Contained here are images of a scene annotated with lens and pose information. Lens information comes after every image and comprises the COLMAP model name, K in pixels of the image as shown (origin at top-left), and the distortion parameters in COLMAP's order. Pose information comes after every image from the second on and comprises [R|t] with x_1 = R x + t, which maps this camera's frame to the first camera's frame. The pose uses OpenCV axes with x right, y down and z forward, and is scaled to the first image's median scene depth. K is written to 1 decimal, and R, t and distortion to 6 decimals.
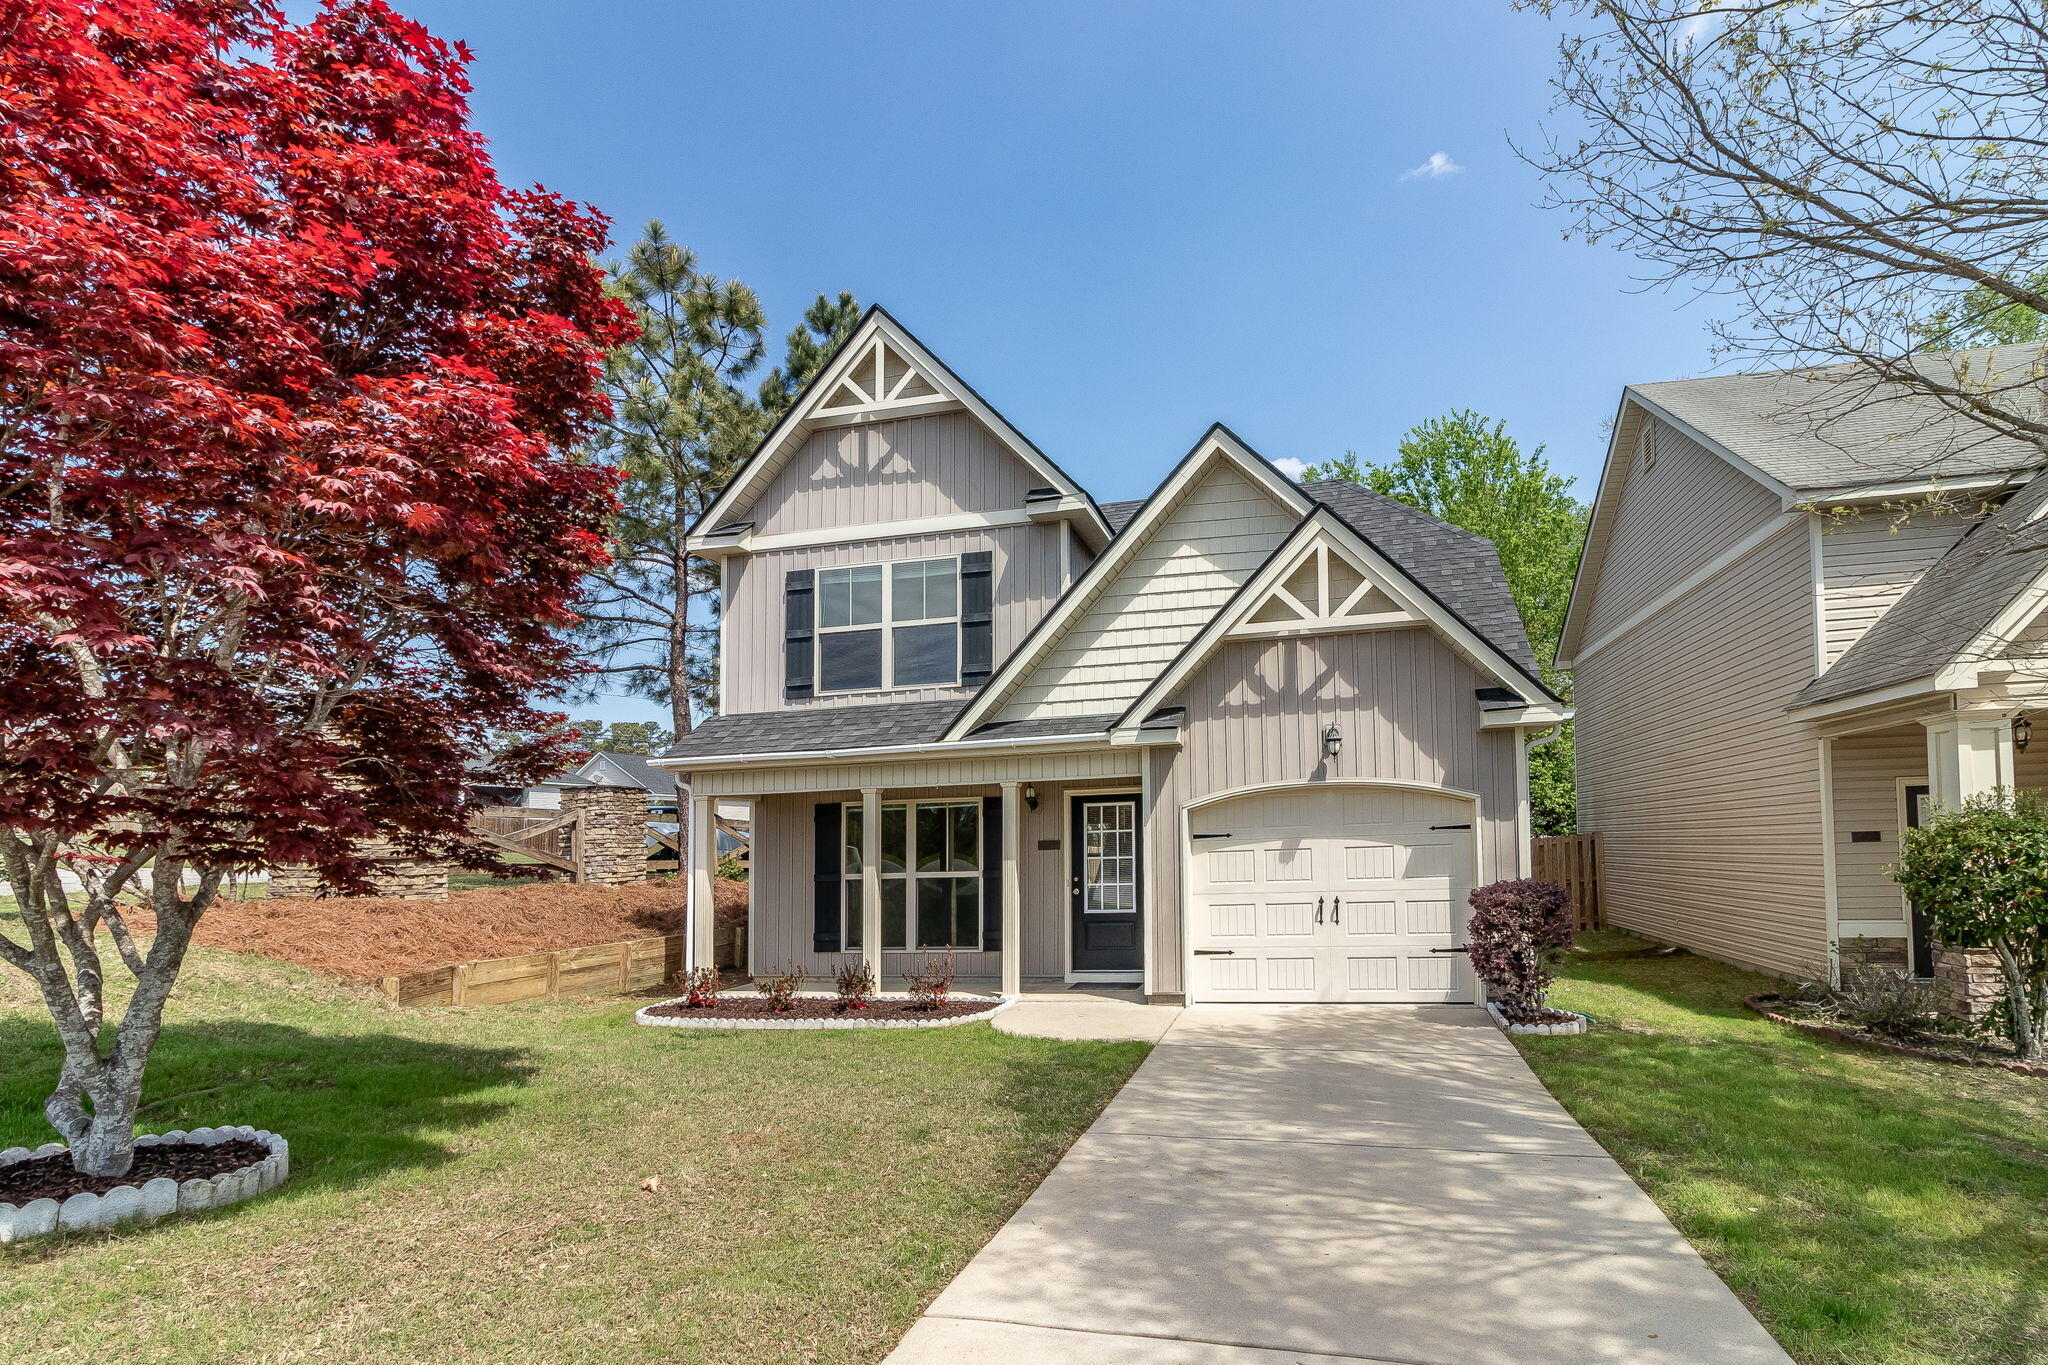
lens RADIAL K [[1091.0, 0, 1194.9], [0, 1091.0, 806.1], [0, 0, 1]] dist [0.002325, 0.000141]
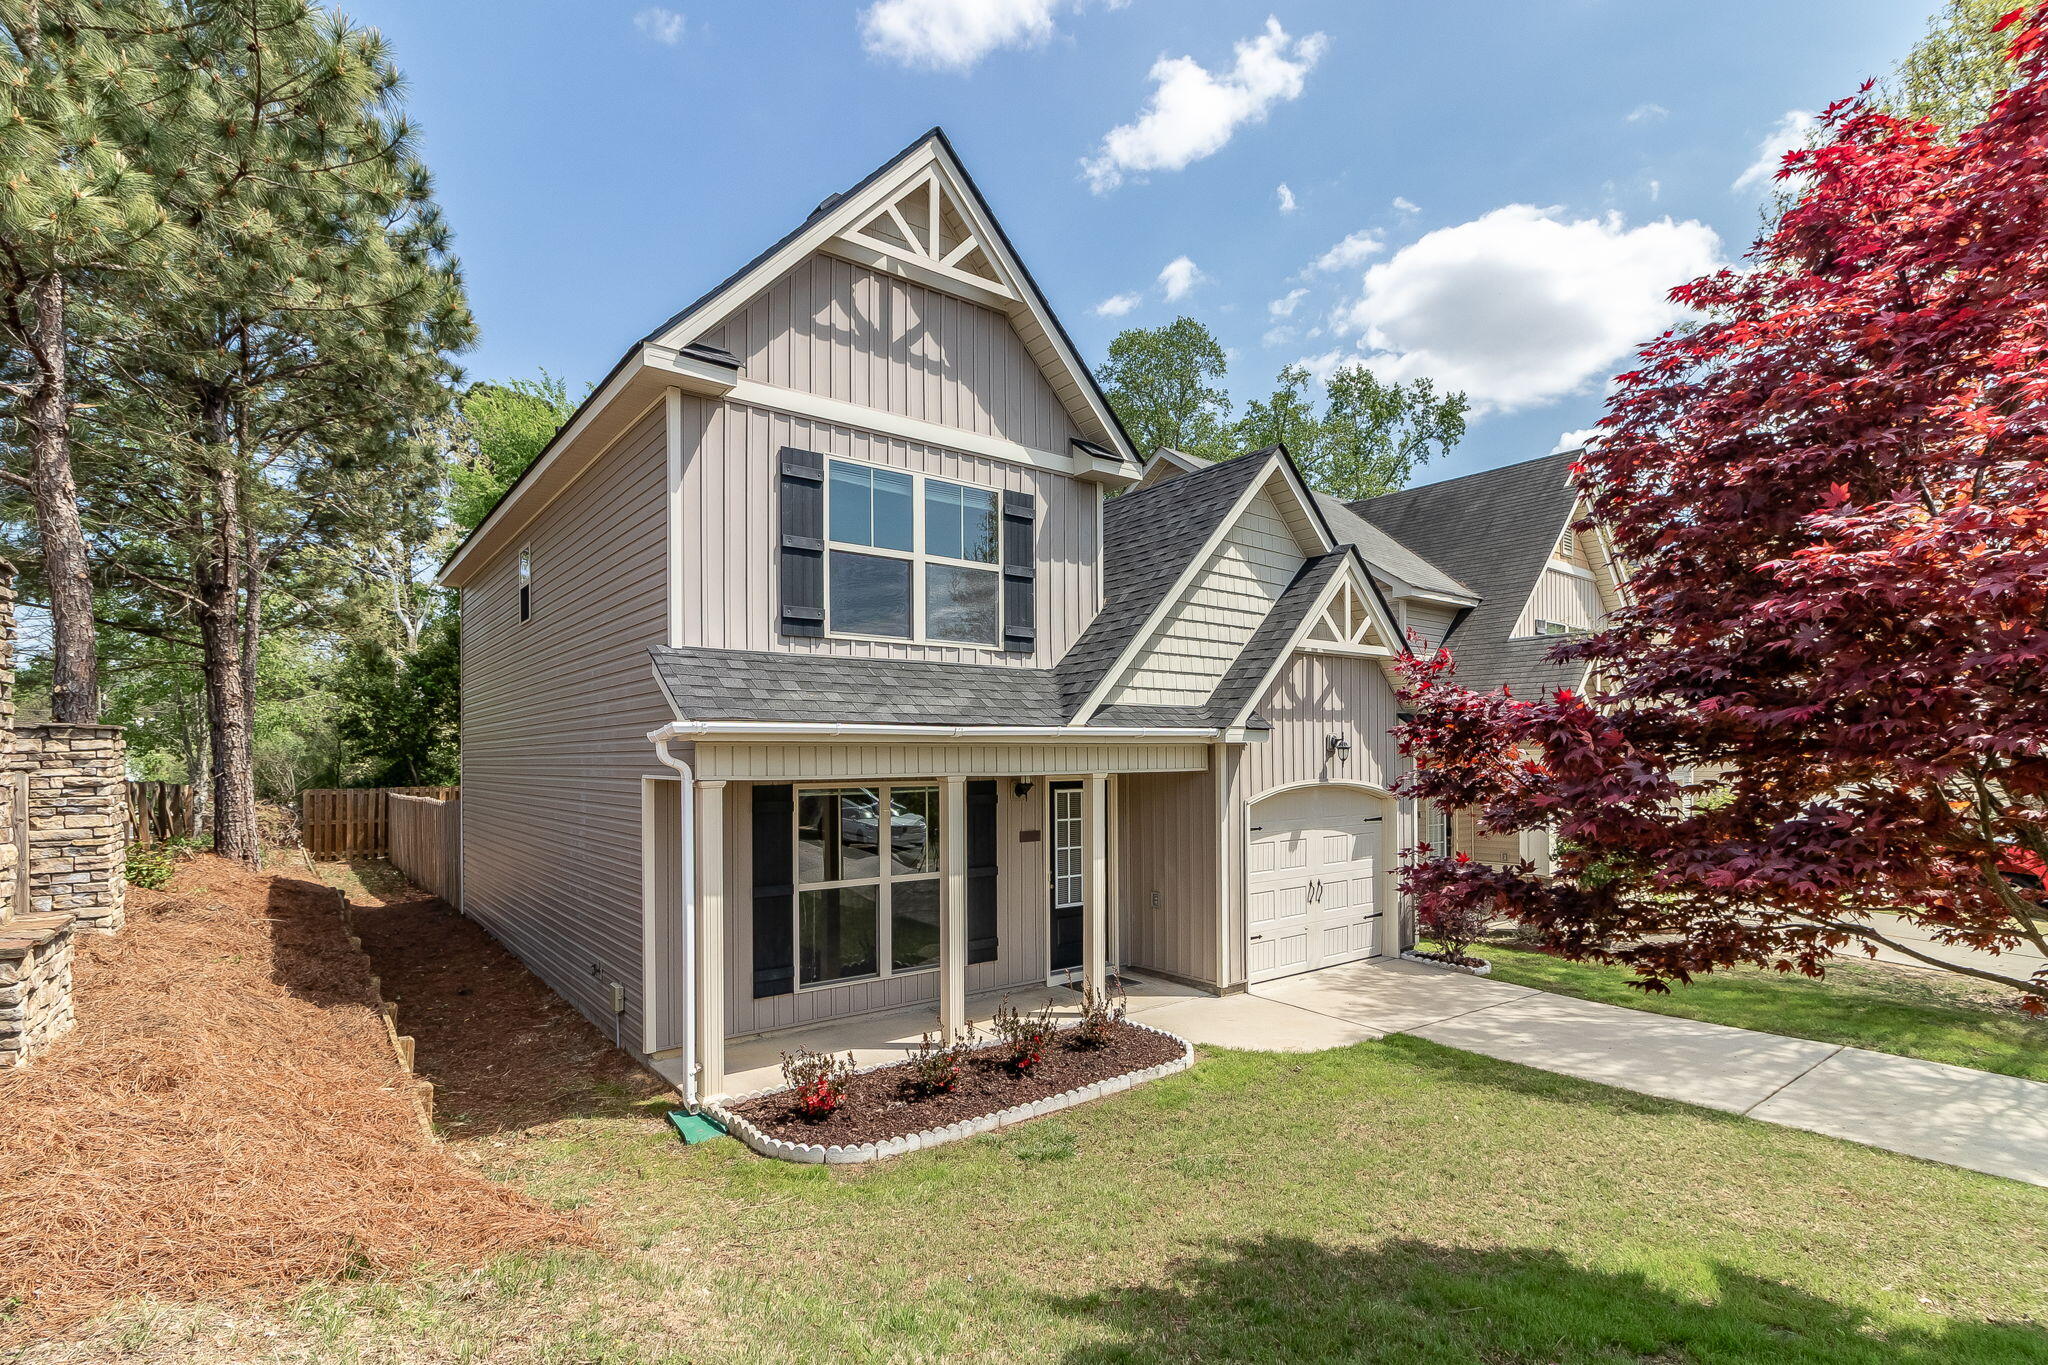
lens RADIAL K [[988.7, 0, 1016.9], [0, 988.7, 770.7], [0, 0, 1]] dist [0.003299, 0.000555]
pose [[0.628206, 0.013876, 0.777924, -0.794423], [-0.046863, 0.998701, 0.020029, -0.034638], [-0.776635, -0.049038, 0.628040, 0.517664]]
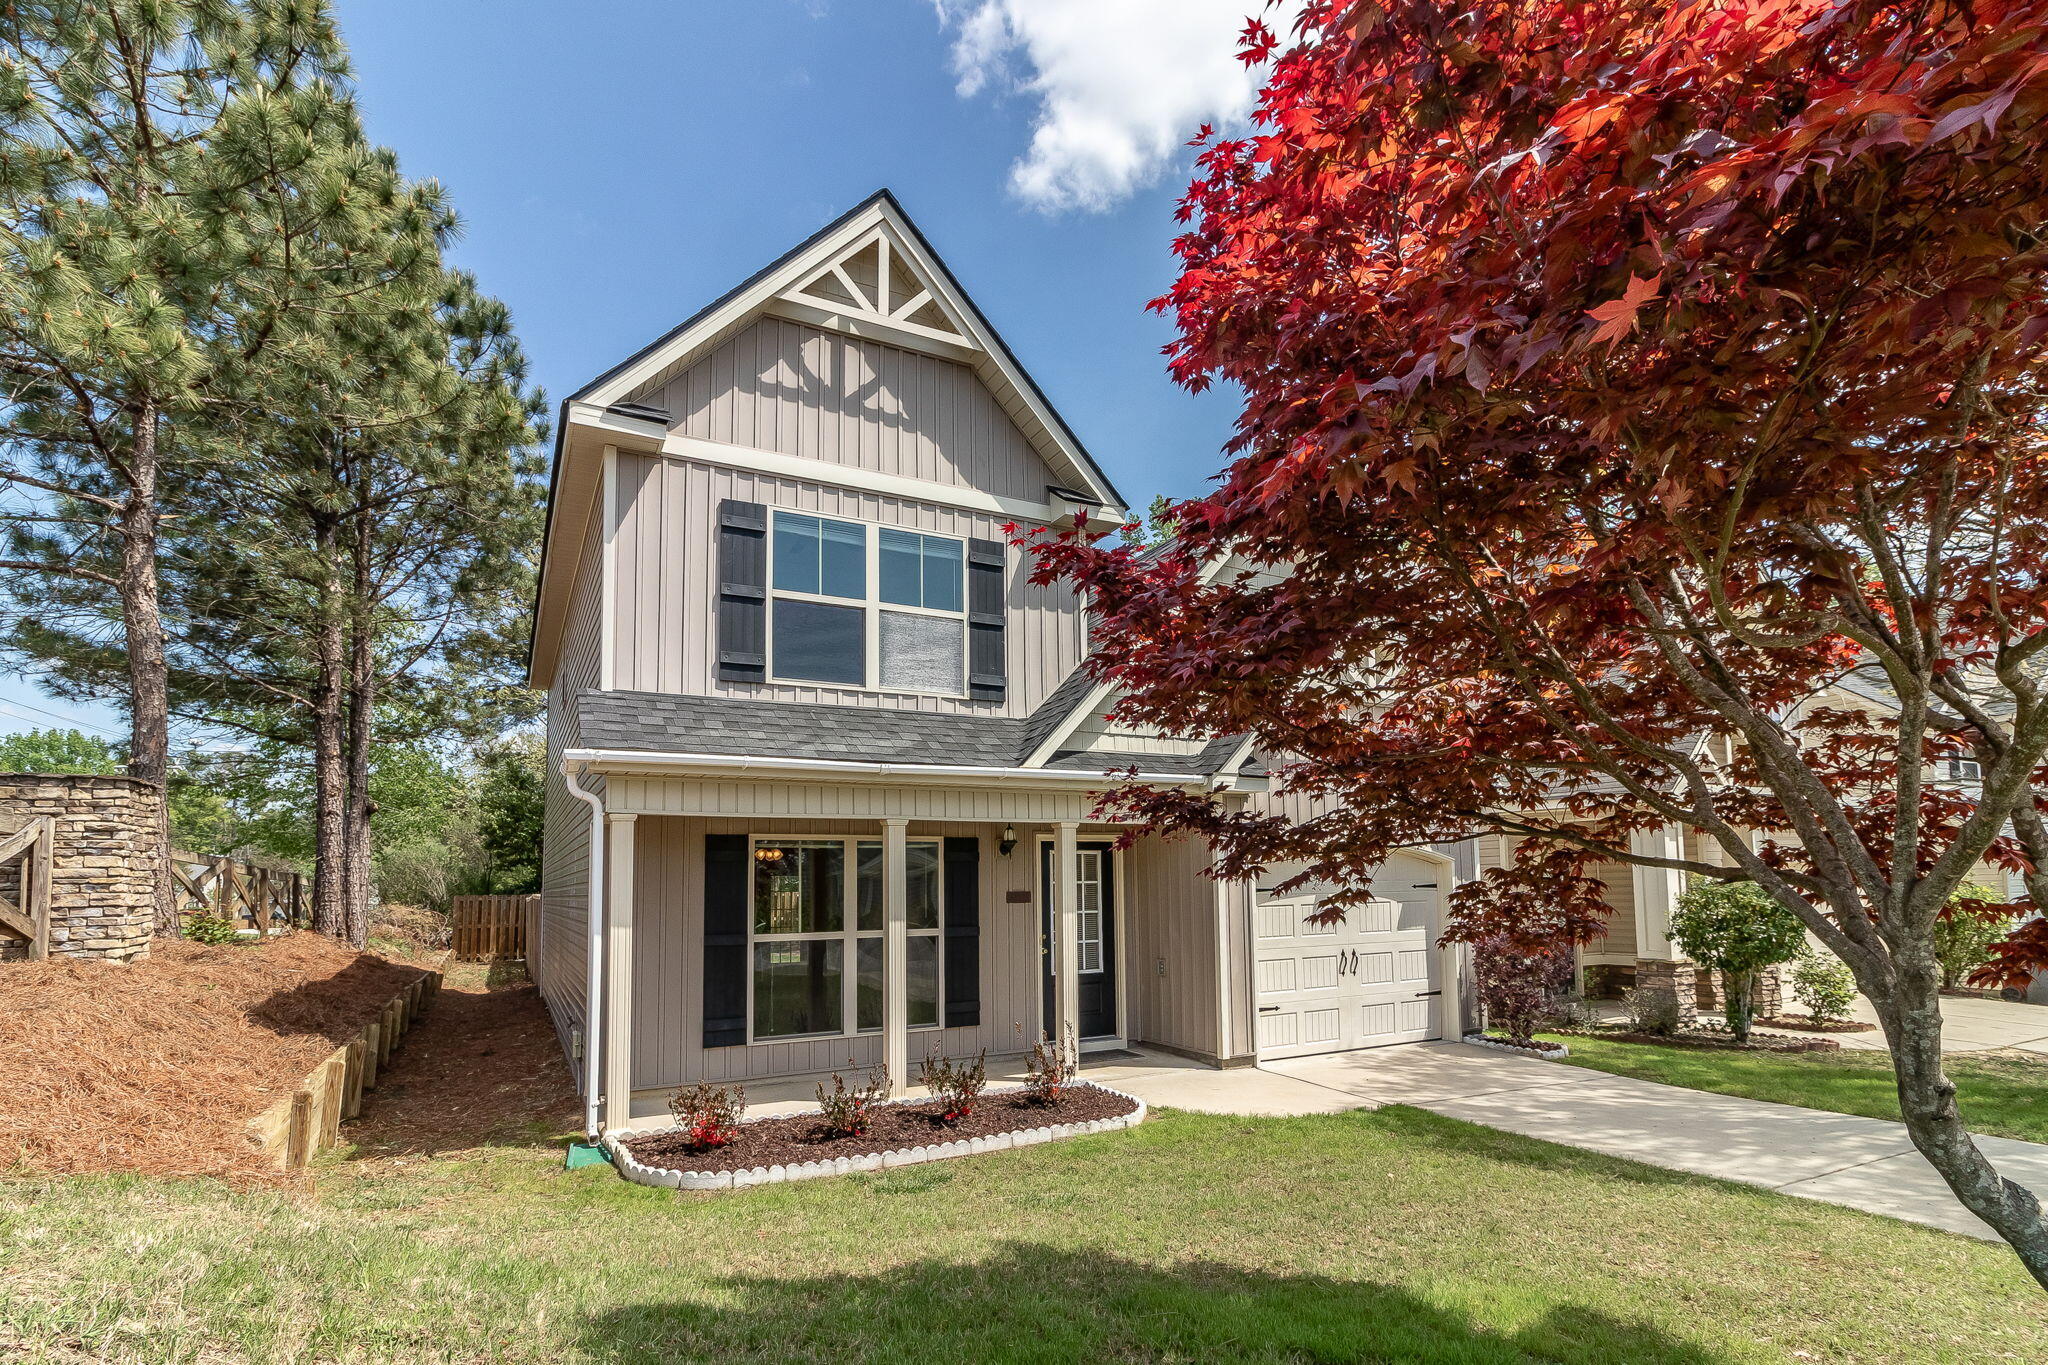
lens RADIAL K [[1006.2, 0, 1030.4], [0, 1006.2, 832.8], [0, 0, 1]] dist [0.002450, -0.000209]
pose [[0.749552, 0.052486, 0.659861, -0.670138], [-0.033397, 0.998581, -0.041492, 0.018383], [-0.661102, 0.009063, 0.750241, 0.413059]]
